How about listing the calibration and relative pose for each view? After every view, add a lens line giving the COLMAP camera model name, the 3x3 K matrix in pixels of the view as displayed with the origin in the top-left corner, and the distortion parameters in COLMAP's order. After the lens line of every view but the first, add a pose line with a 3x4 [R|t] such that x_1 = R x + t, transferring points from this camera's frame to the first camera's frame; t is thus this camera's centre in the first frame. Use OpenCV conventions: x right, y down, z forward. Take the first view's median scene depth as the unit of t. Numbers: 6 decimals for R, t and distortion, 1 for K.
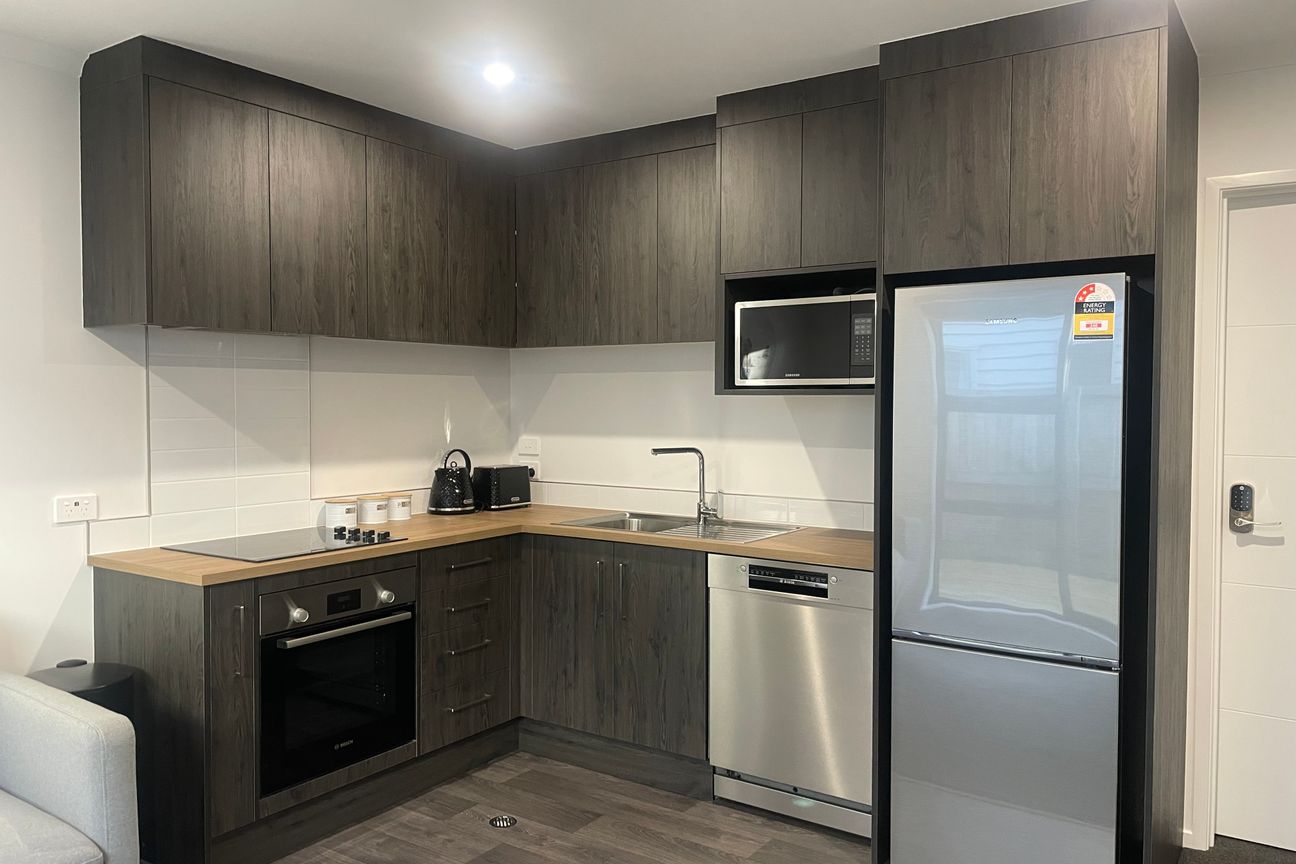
lens RADIAL K [[982.5, 0, 650.0], [0, 982.5, 423.9], [0, 0, 1]] dist [0.031190, -0.000670]
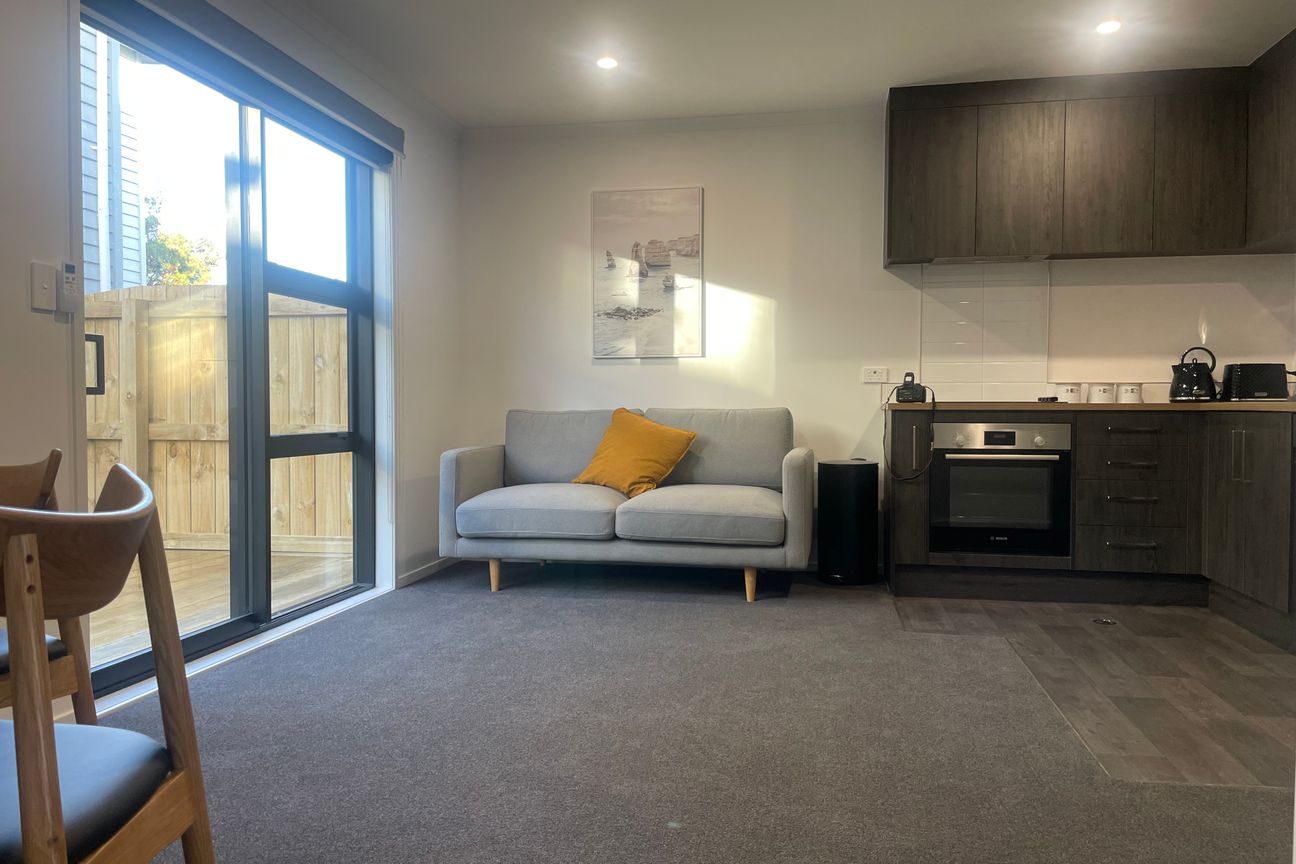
lens RADIAL K [[982.5, 0, 649.6], [0, 982.5, 432.4], [0, 0, 1]] dist [0.031190, -0.000670]
pose [[0.414168, 0.020367, -0.909973, 0.666635], [-0.024466, 0.999638, 0.011238, 0.144689], [0.909872, 0.017609, 0.414516, -0.043576]]
